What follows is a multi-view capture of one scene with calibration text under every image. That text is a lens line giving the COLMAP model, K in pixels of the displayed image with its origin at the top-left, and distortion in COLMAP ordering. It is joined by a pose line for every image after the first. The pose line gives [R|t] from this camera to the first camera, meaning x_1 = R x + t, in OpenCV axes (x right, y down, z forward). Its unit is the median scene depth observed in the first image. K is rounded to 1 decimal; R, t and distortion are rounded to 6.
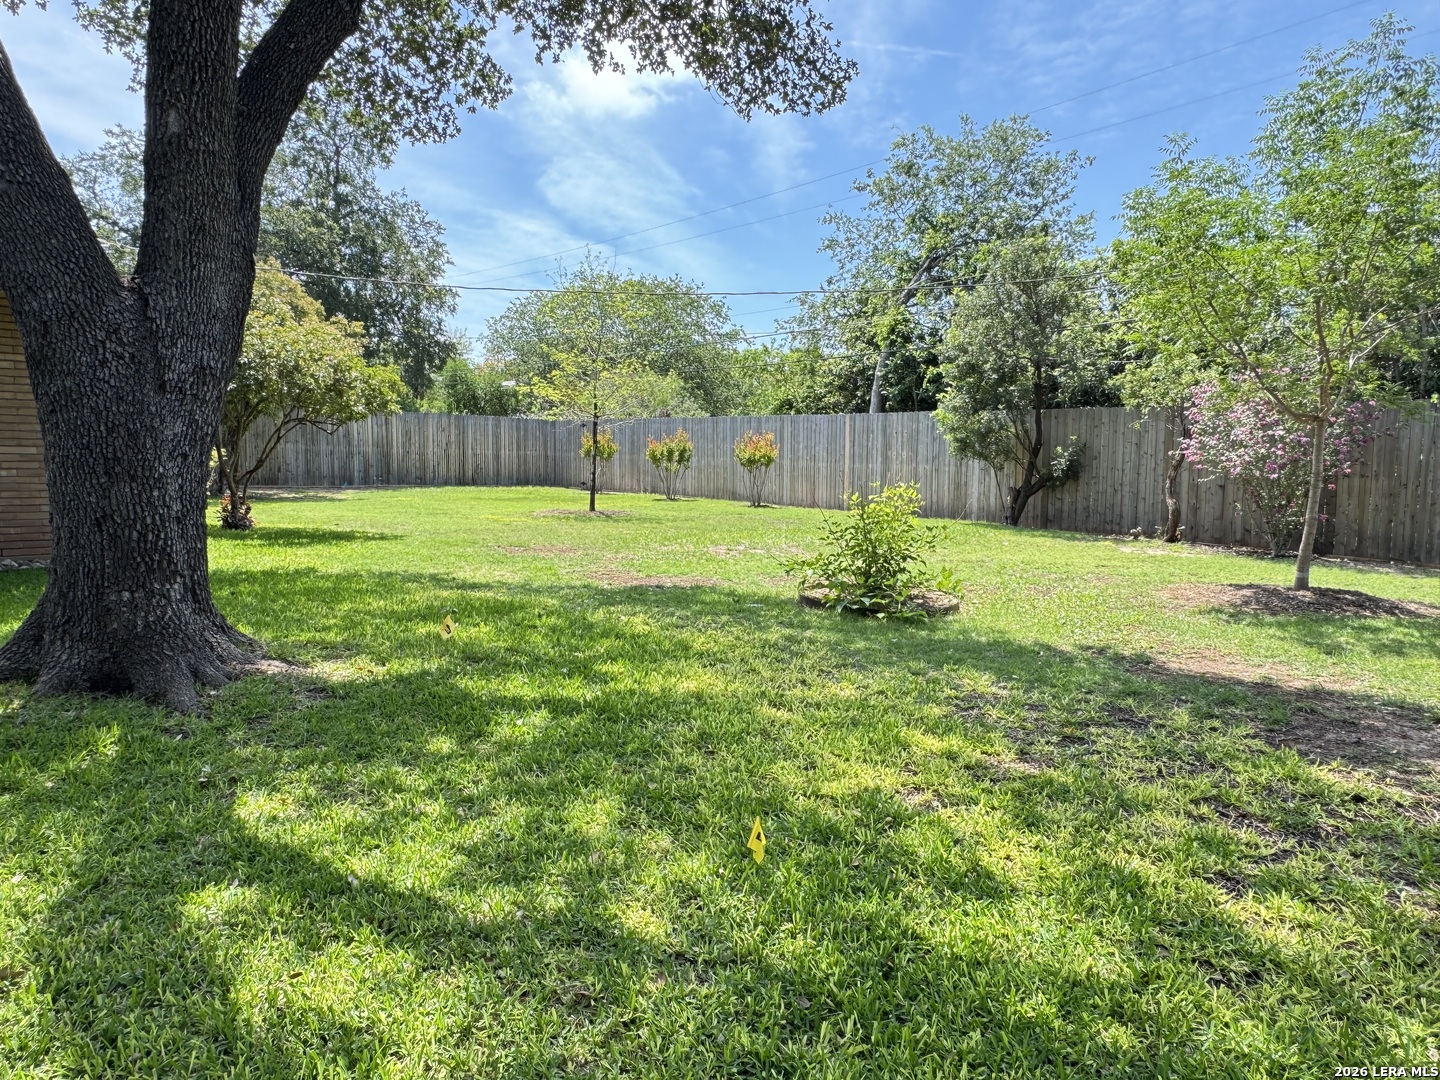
lens RADIAL K [[926.6, 0, 719.4], [0, 926.6, 534.3], [0, 0, 1]] dist [0.001311, 0.000022]
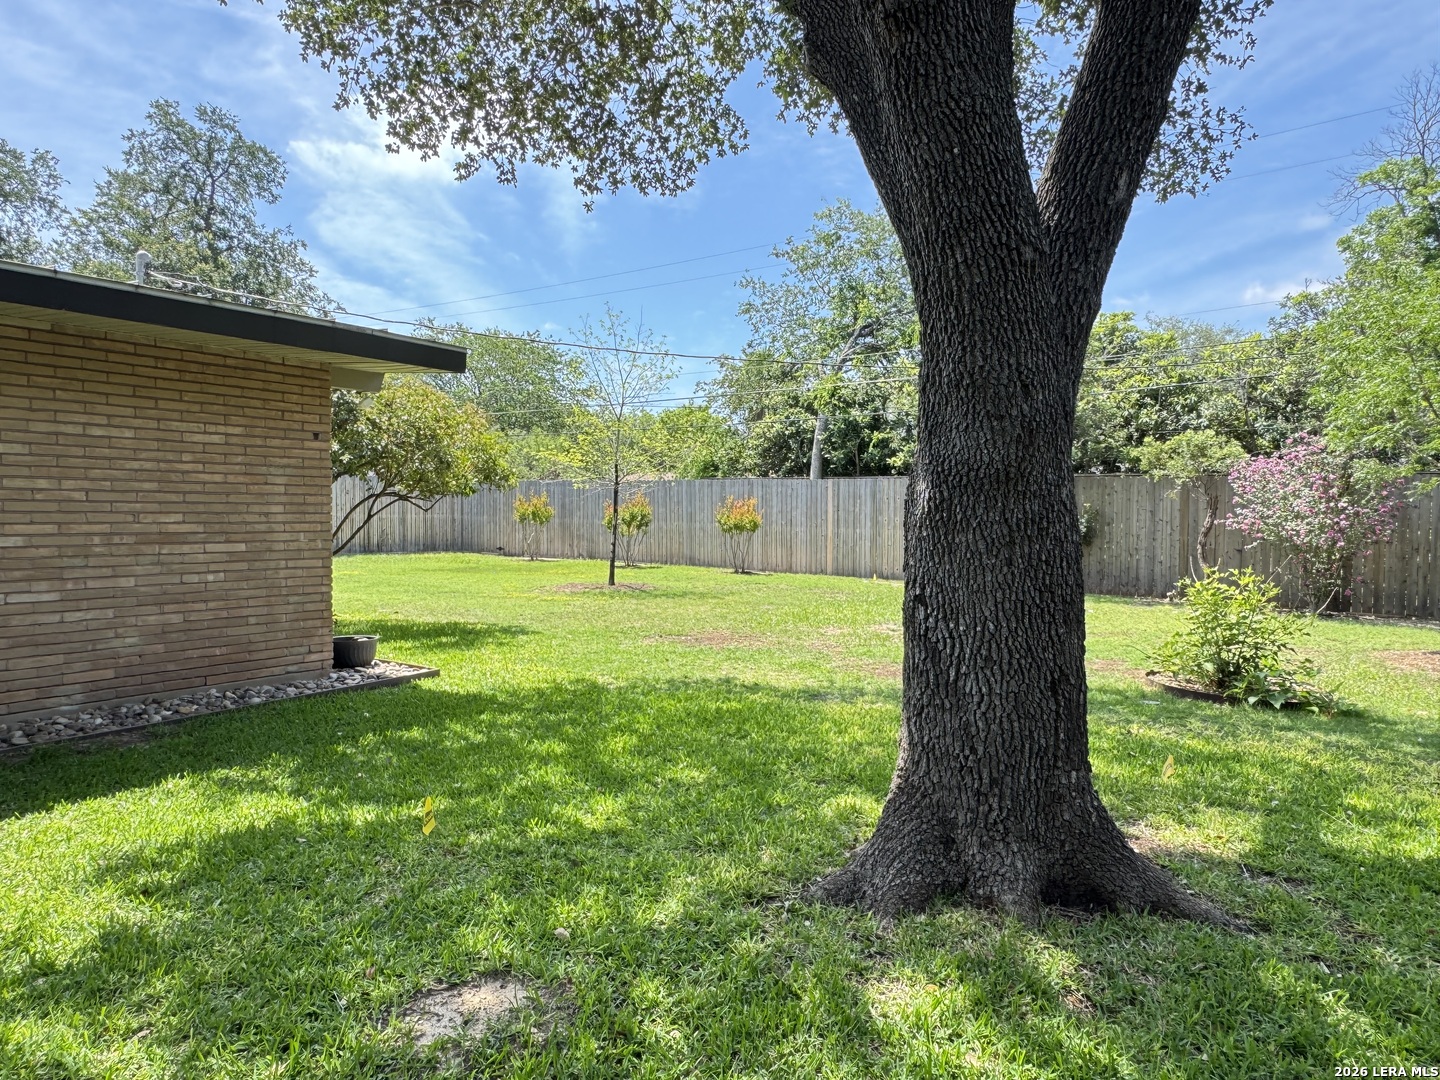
lens RADIAL K [[926.6, 0, 719.7], [0, 926.6, 542.9], [0, 0, 1]] dist [0.001311, 0.000022]
pose [[0.971782, -0.014421, 0.235440, -0.179141], [0.025507, 0.998701, -0.044110, -0.016630], [-0.234498, 0.048871, 0.970887, 0.048844]]
